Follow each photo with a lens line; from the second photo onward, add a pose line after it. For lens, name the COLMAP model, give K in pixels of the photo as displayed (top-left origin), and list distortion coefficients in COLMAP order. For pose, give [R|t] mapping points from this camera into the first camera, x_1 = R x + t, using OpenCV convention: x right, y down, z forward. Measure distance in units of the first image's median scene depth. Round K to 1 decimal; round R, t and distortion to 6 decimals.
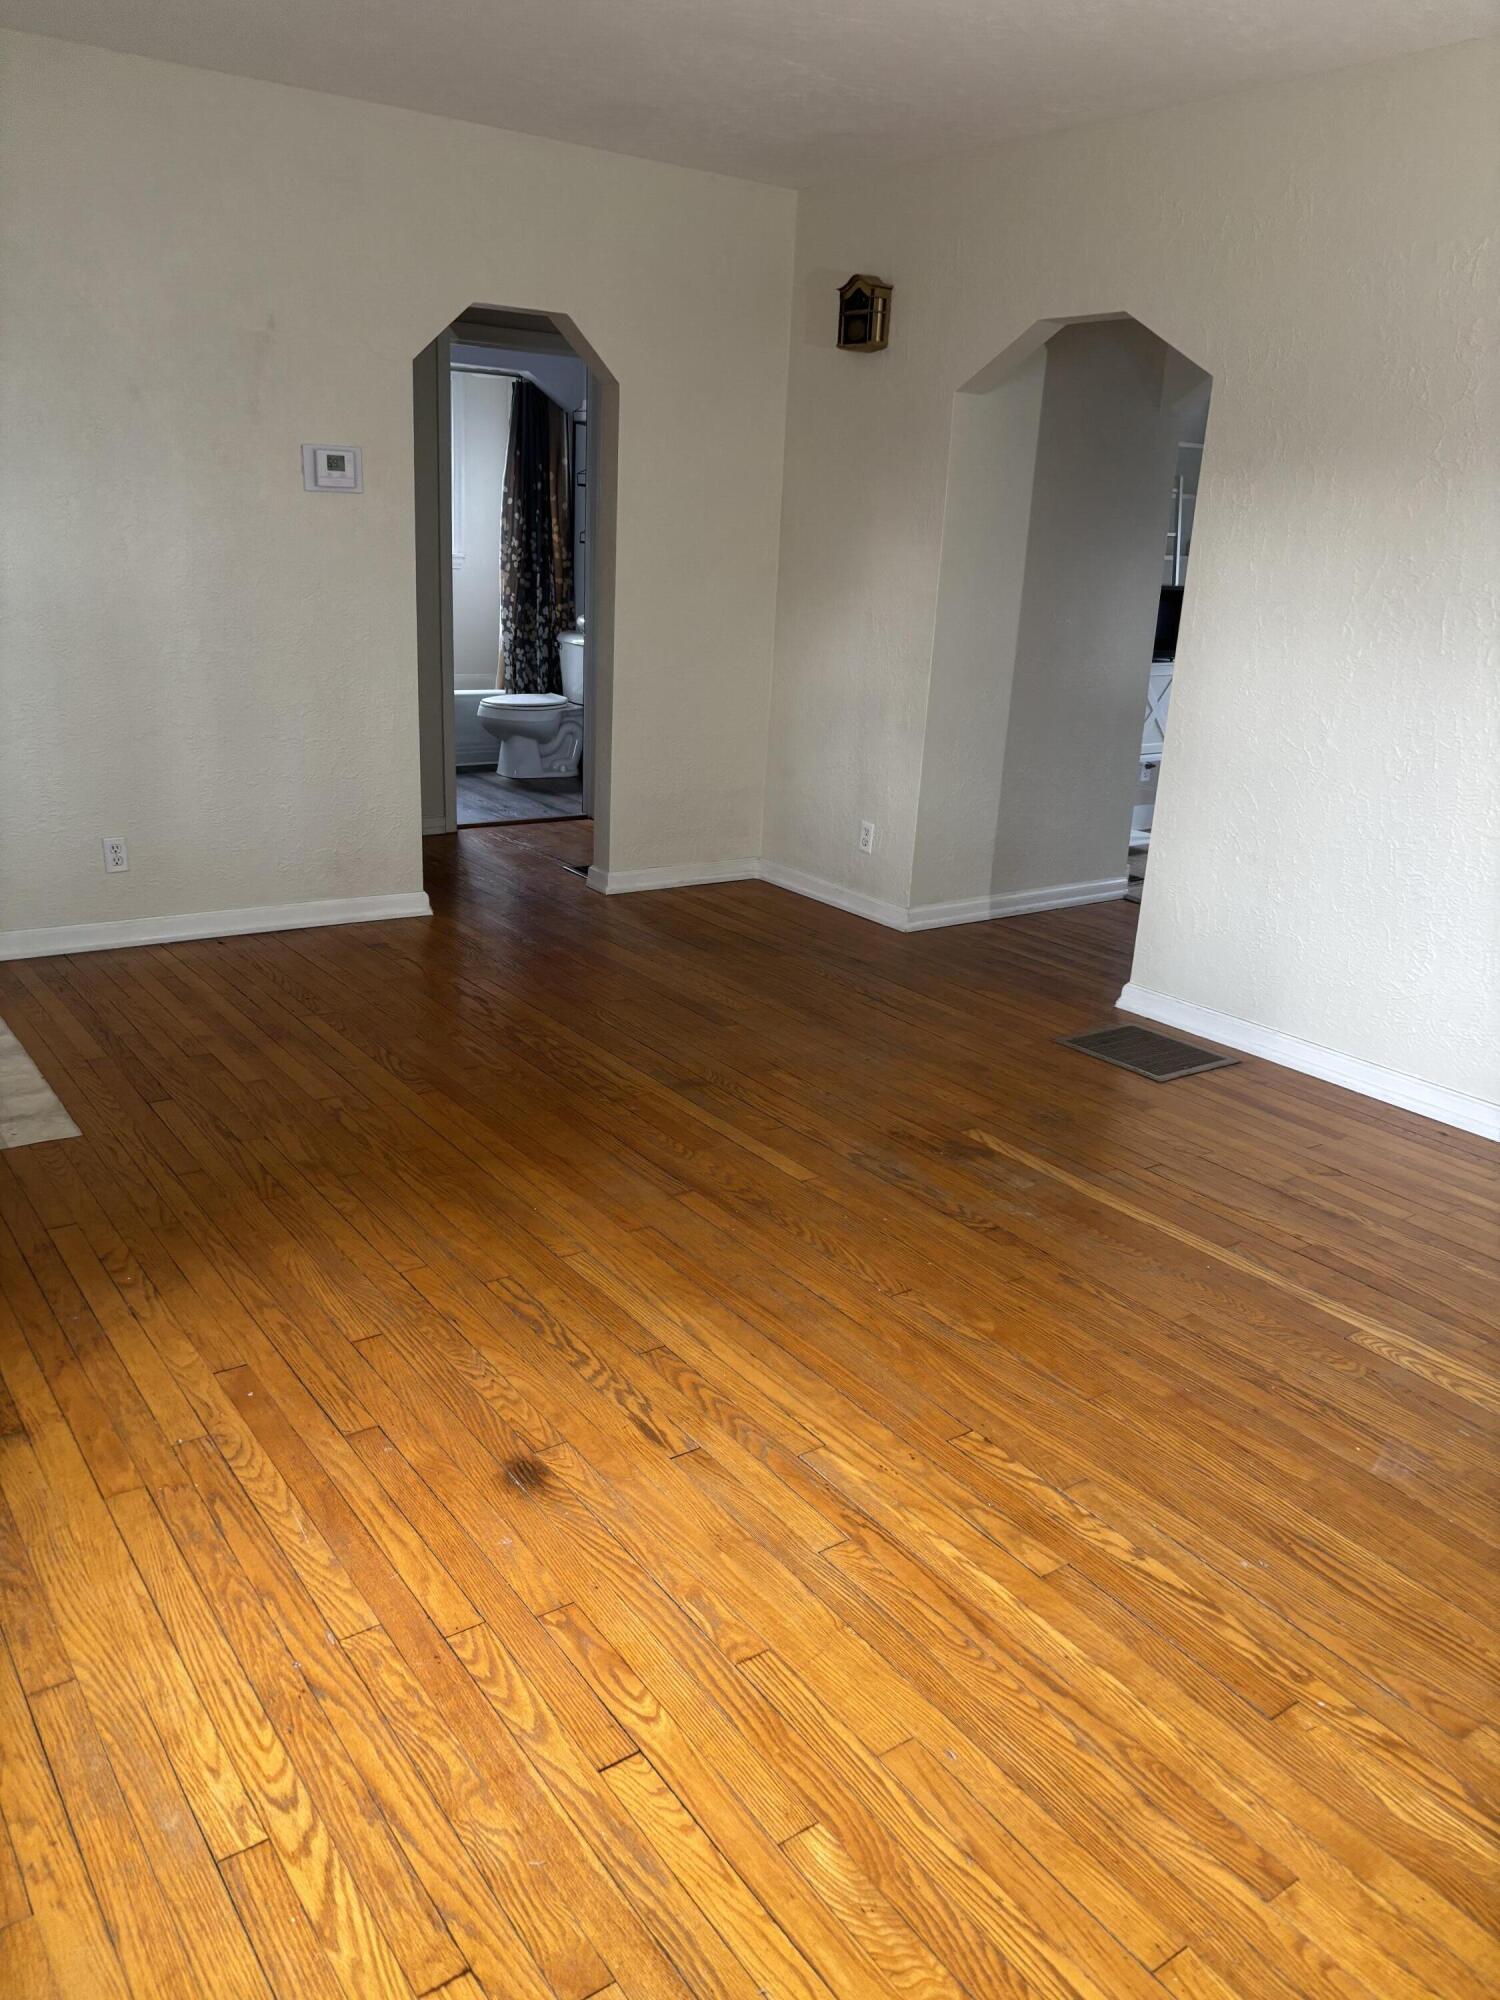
lens RADIAL K [[1518.6, 0, 760.9], [0, 1518.6, 1002.4], [0, 0, 1]] dist [0.037995, -0.018964]
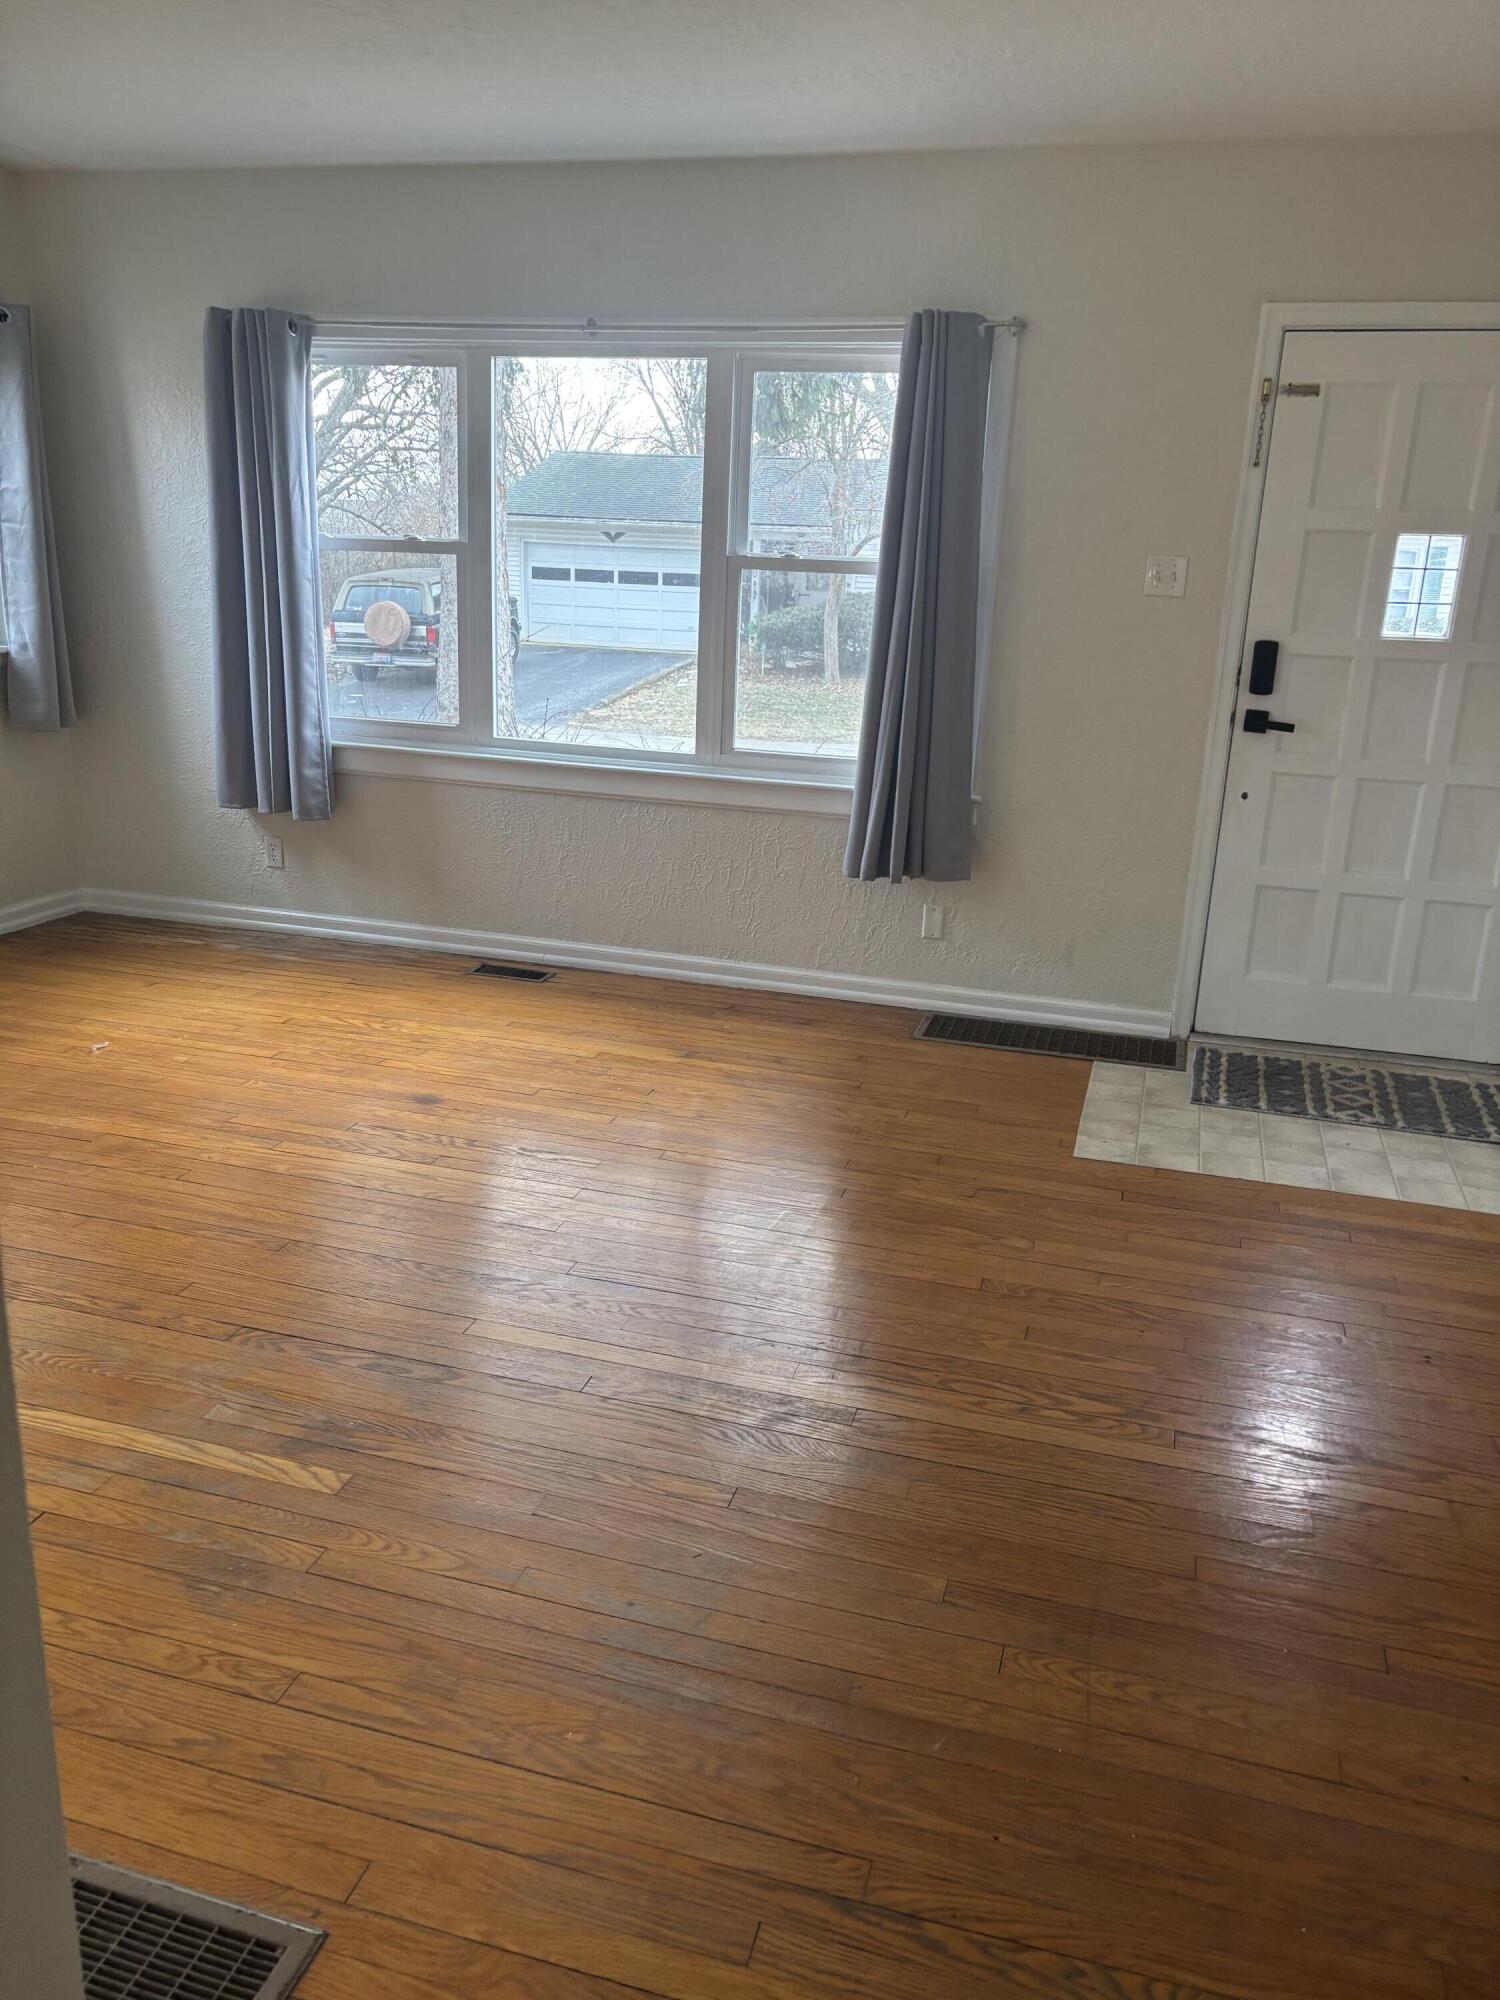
lens RADIAL K [[1518.6, 0, 741.6], [0, 1518.6, 1003.9], [0, 0, 1]] dist [0.037995, -0.018964]
pose [[-0.791595, 0.095568, -0.603527, 0.400543], [-0.255266, 0.845660, 0.468721, -0.461272], [0.555173, 0.525097, -0.645025, 1.511610]]
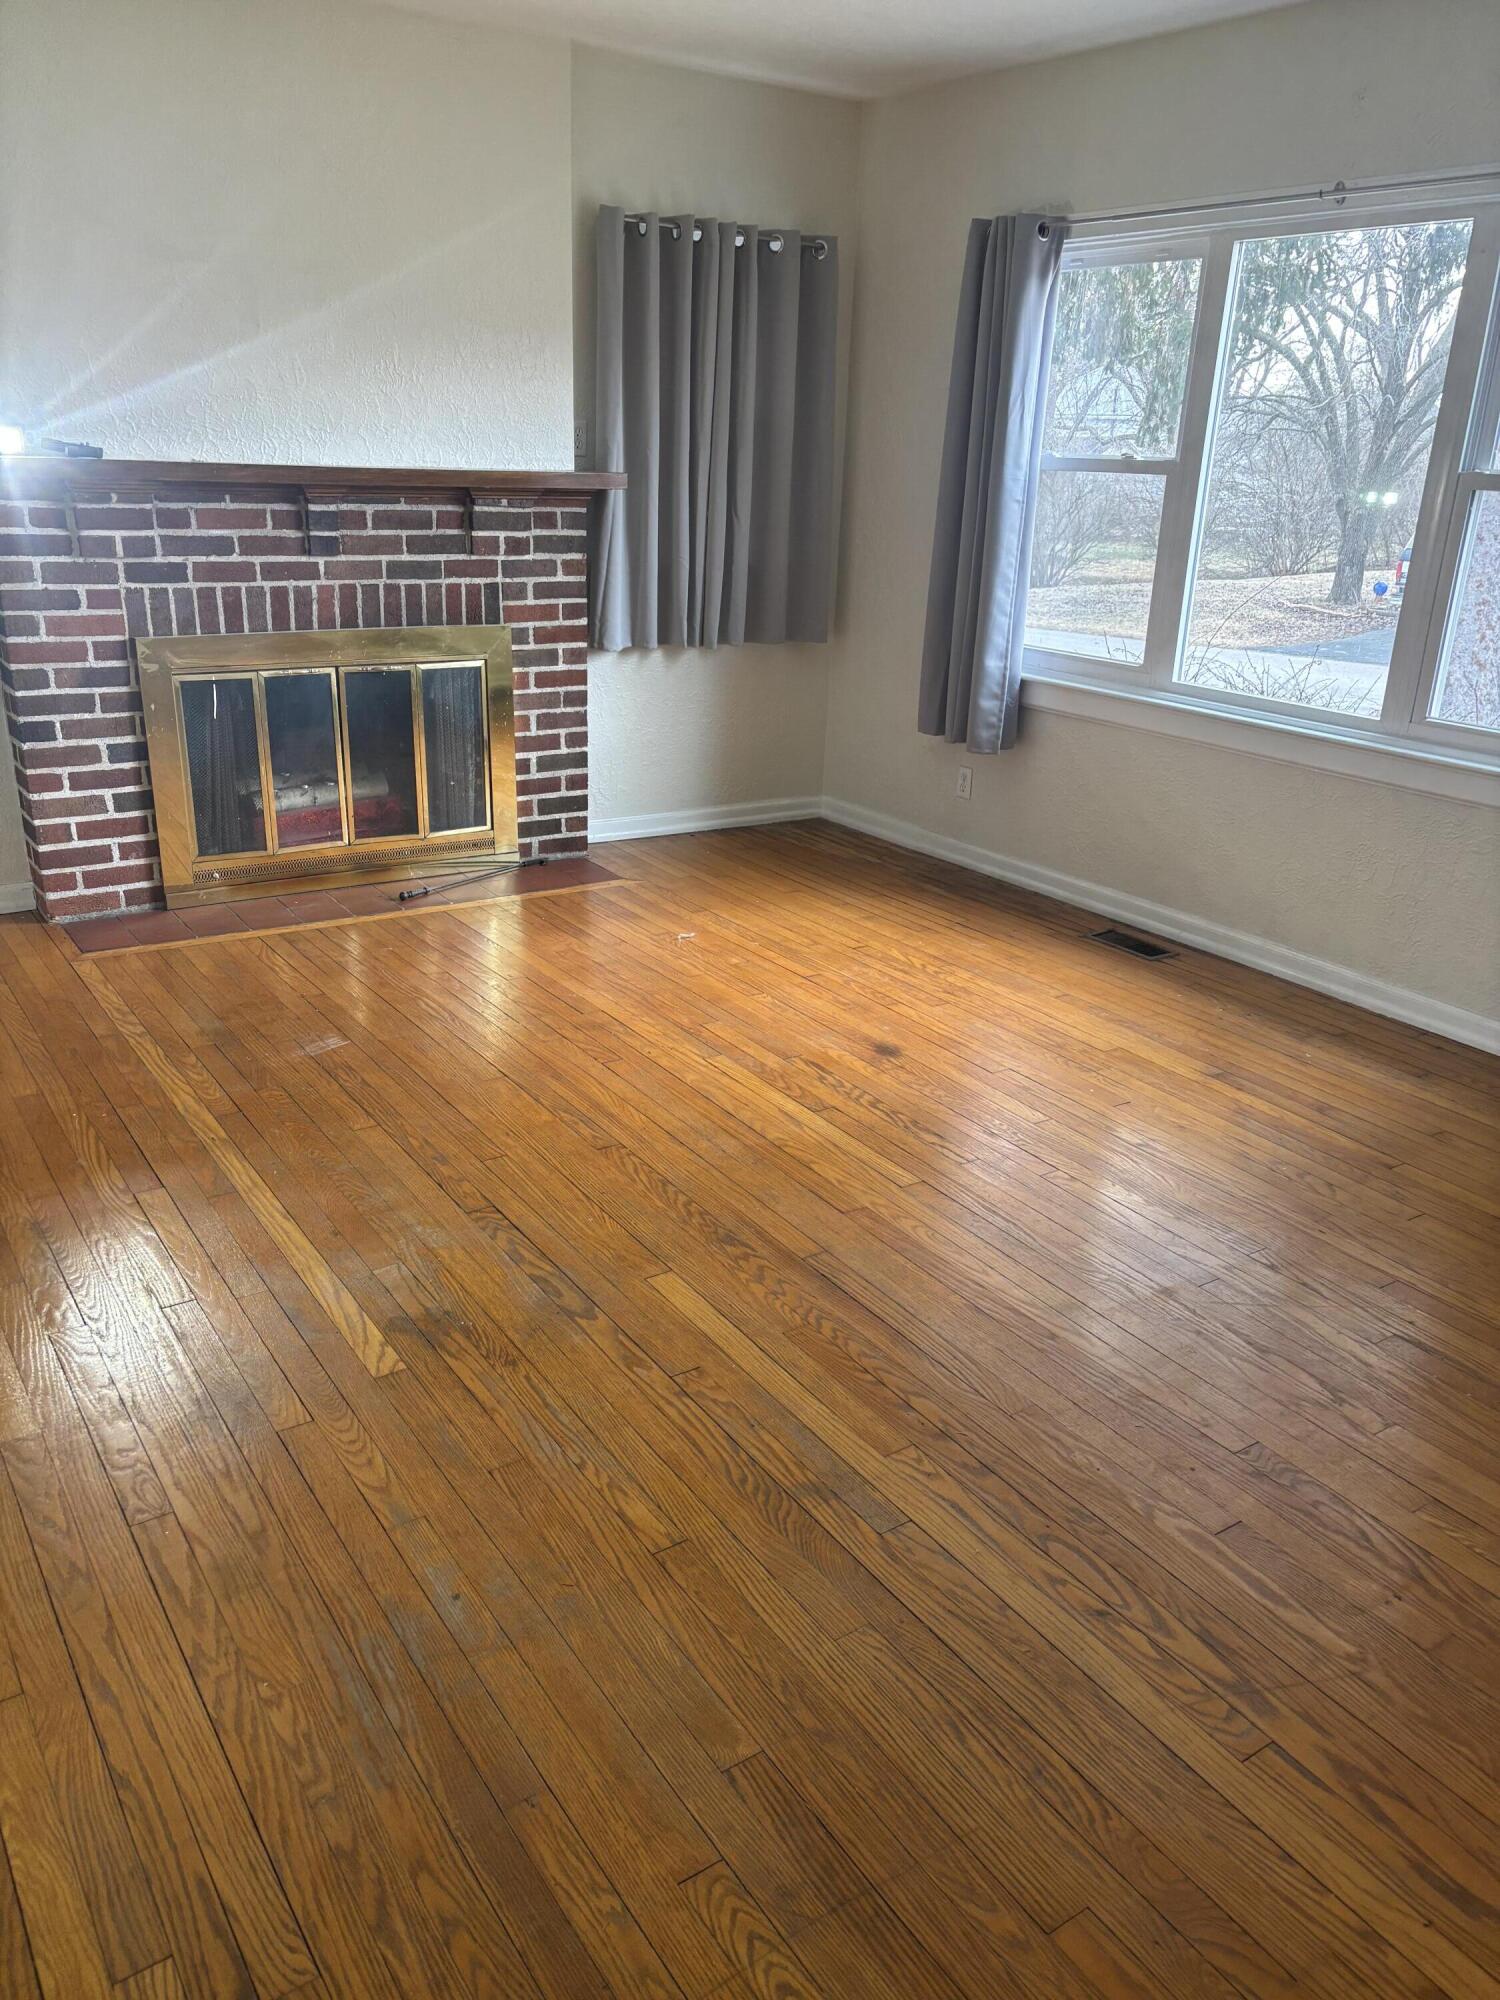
lens RADIAL K [[1518.6, 0, 744.7], [0, 1518.6, 998.6], [0, 0, 1]] dist [0.037995, -0.018964]
pose [[-0.995497, -0.094281, 0.009889, -0.006515], [-0.068944, 0.791649, 0.607074, -0.485411], [-0.065064, 0.603658, -0.794584, 1.526973]]
